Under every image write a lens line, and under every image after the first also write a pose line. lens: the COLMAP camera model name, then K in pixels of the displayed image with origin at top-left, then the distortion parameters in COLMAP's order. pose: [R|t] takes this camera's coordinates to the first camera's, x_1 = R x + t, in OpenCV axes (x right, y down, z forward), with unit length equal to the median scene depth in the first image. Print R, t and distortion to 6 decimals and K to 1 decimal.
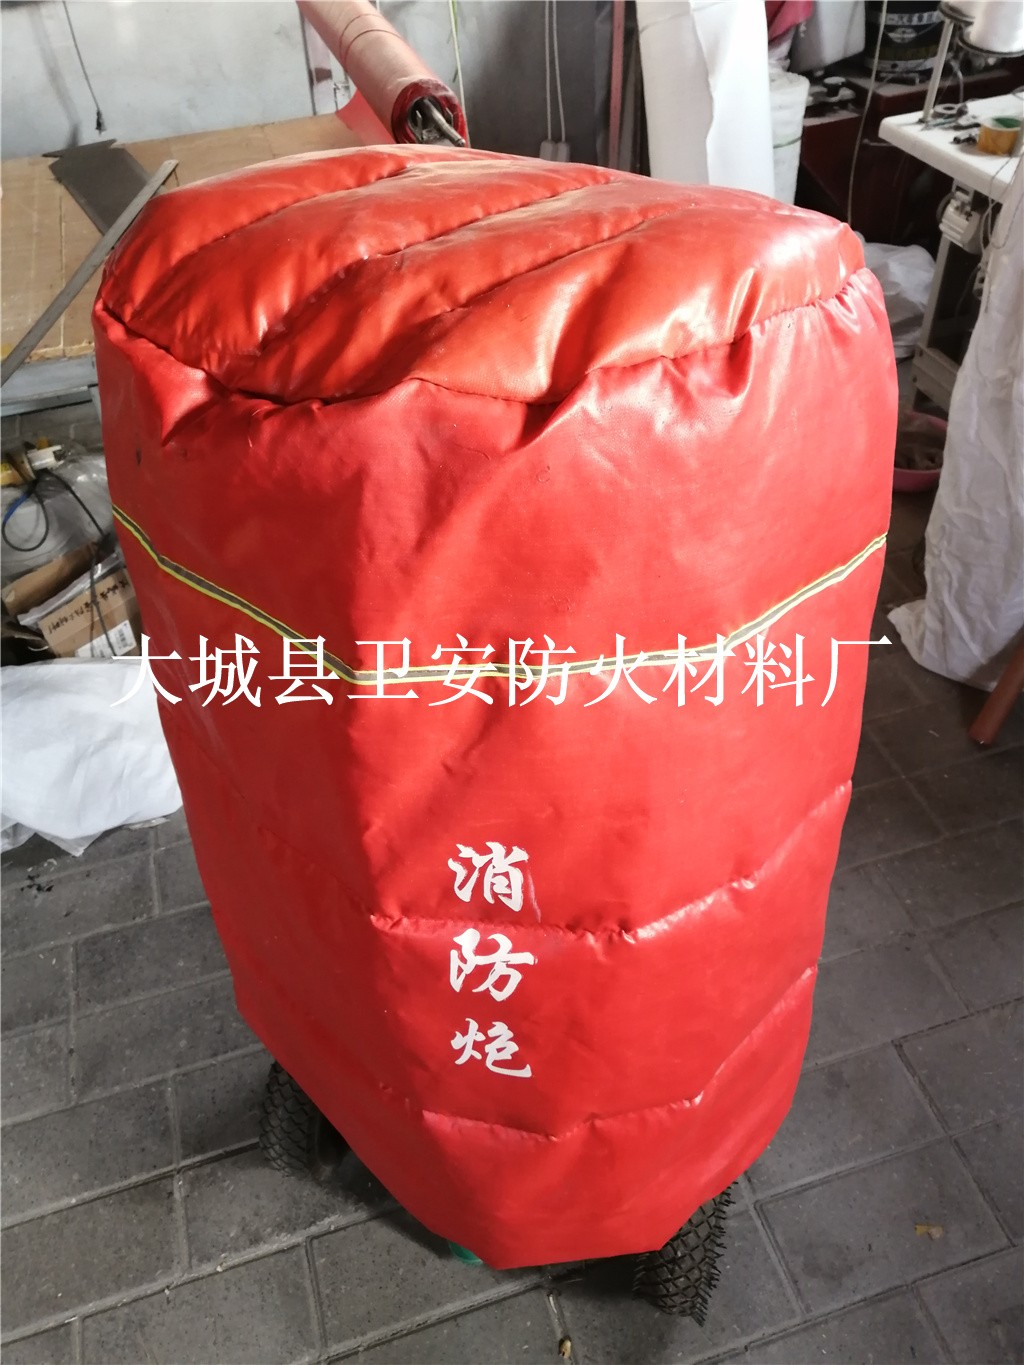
lens RADIAL K [[1071.4, 0, 509.3], [0, 1071.4, 687.8], [0, 0, 1]] dist [0.002524, 0.014383]
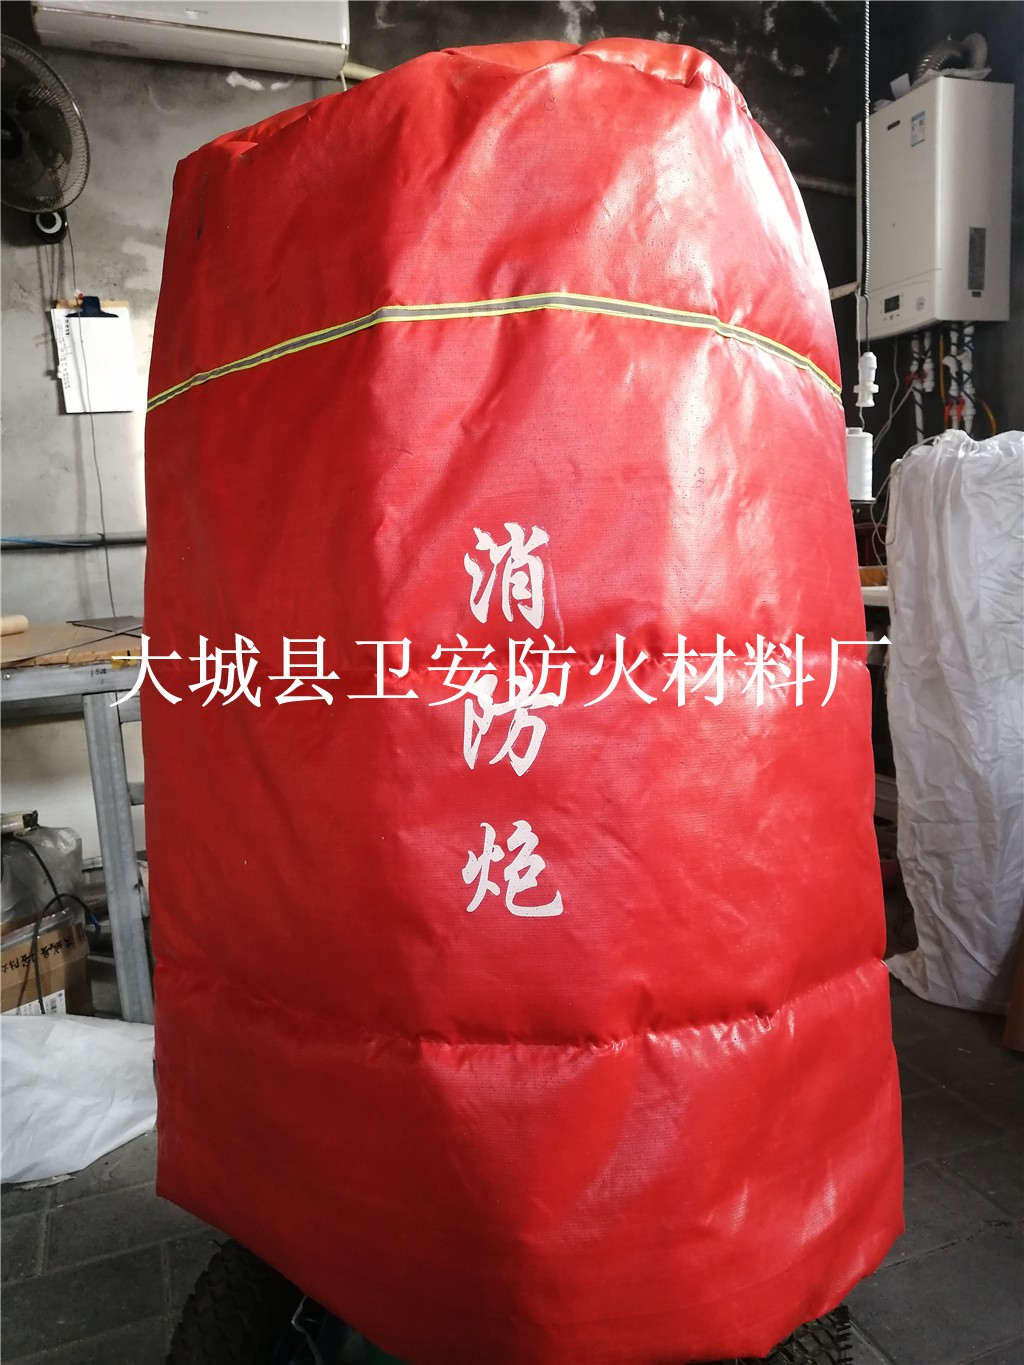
lens RADIAL K [[1071.4, 0, 516.3], [0, 1071.4, 687.2], [0, 0, 1]] dist [0.002524, 0.014383]
pose [[0.998113, -0.016127, 0.059255, -0.028955], [0.048033, 0.806225, -0.589656, 0.342499], [-0.038263, 0.591389, 0.805478, 0.125416]]
